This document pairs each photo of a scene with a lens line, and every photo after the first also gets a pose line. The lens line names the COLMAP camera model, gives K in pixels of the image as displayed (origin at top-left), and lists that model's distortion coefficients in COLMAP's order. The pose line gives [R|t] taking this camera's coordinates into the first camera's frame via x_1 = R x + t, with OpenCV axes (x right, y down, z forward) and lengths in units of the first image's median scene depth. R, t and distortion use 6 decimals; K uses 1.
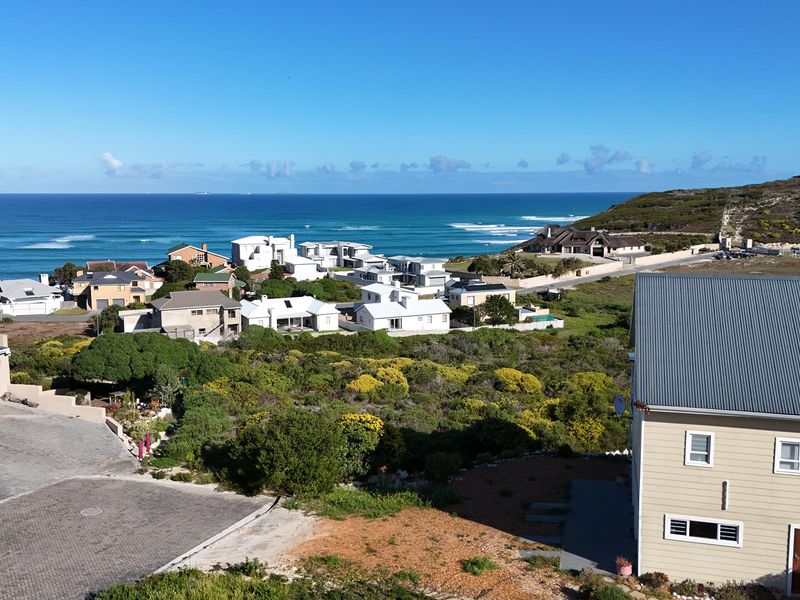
lens RADIAL K [[777.1, 0, 397.2], [0, 777.1, 298.4], [0, 0, 1]] dist [0.147492, -0.304997]
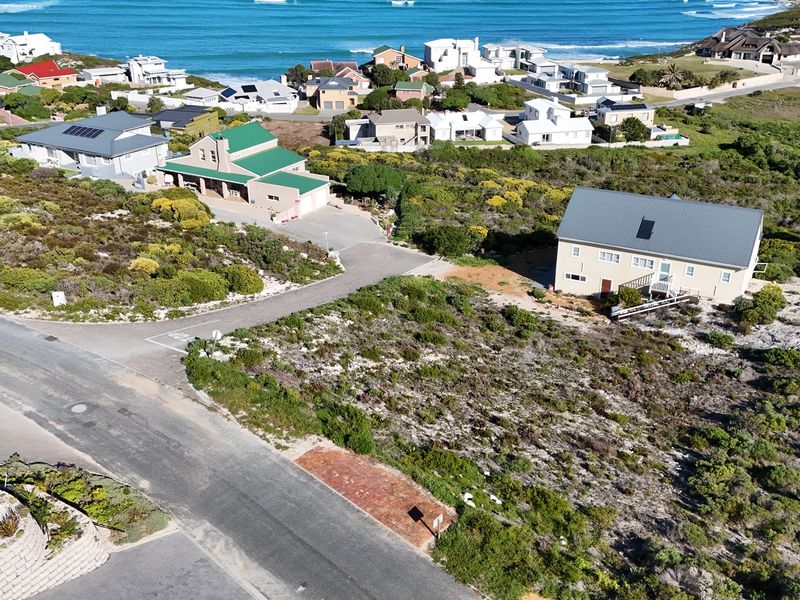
lens RADIAL K [[777.7, 0, 397.3], [0, 777.7, 301.8], [0, 0, 1]] dist [0.100599, -0.127330]
pose [[0.971485, 0.098251, -0.215785, 0.050725], [-0.030974, 0.954892, 0.295332, -0.065720], [0.235068, -0.280227, 0.930707, -0.269047]]
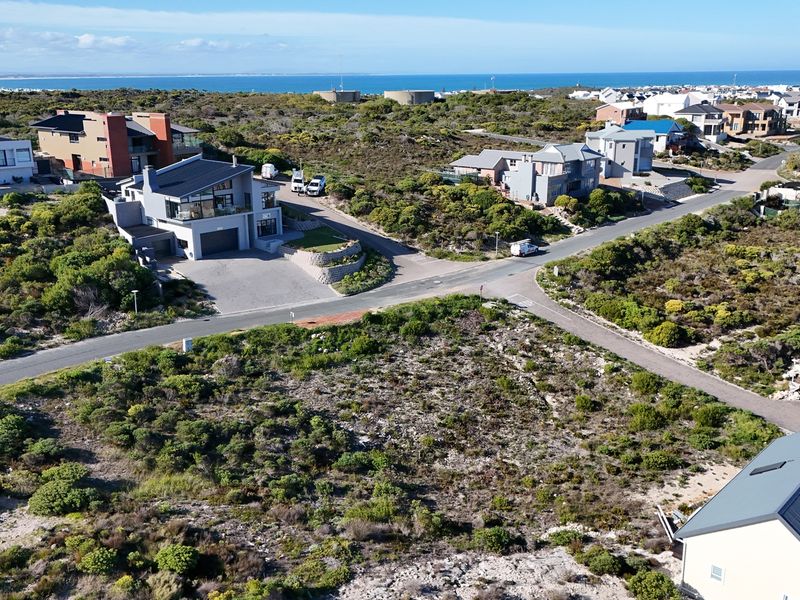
lens RADIAL K [[777.1, 0, 397.2], [0, 777.1, 298.4], [0, 0, 1]] dist [0.147492, -0.304997]
pose [[-0.471052, 0.251398, -0.845523, 0.357160], [-0.114445, 0.933009, 0.341169, -0.122131], [0.874650, 0.257474, -0.410725, 0.114781]]
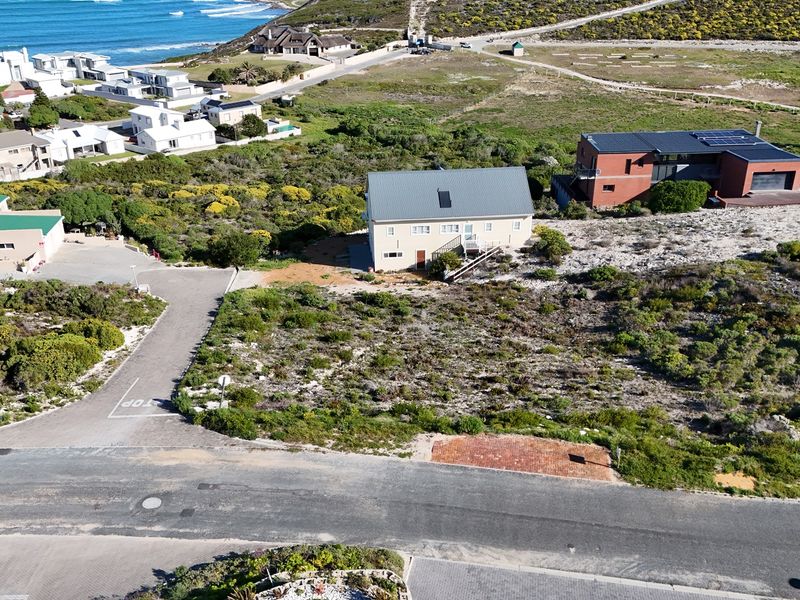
lens RADIAL K [[777.7, 0, 397.3], [0, 777.7, 301.8], [0, 0, 1]] dist [0.100599, -0.127330]
pose [[0.932704, -0.154024, 0.326097, -0.092383], [0.053021, 0.952950, 0.298455, -0.065919], [-0.356723, -0.261080, 0.896987, -0.265759]]
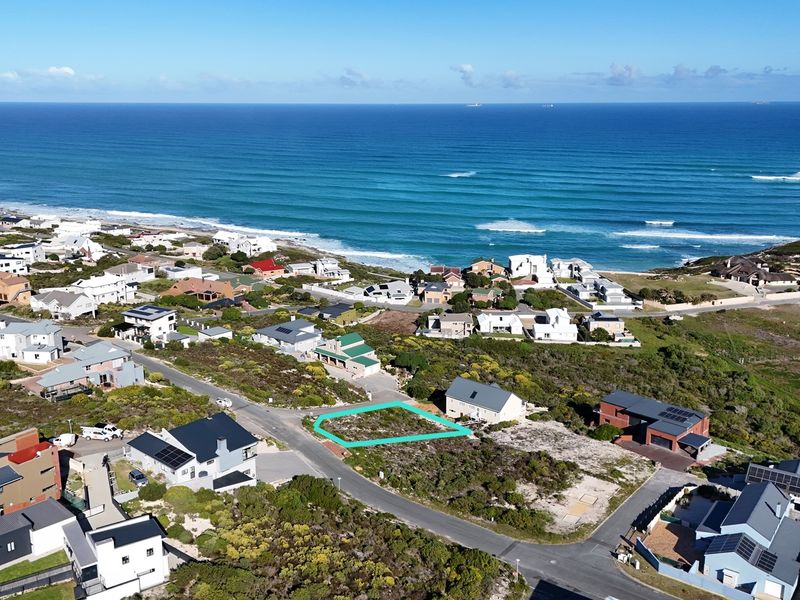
lens RADIAL K [[777.1, 0, 397.2], [0, 777.1, 298.4], [0, 0, 1]] dist [0.147492, -0.304997]
pose [[0.891141, 0.114120, -0.439140, 0.434585], [-0.064114, 0.989813, 0.127120, -0.243231], [0.449173, -0.085127, 0.889380, -0.833585]]
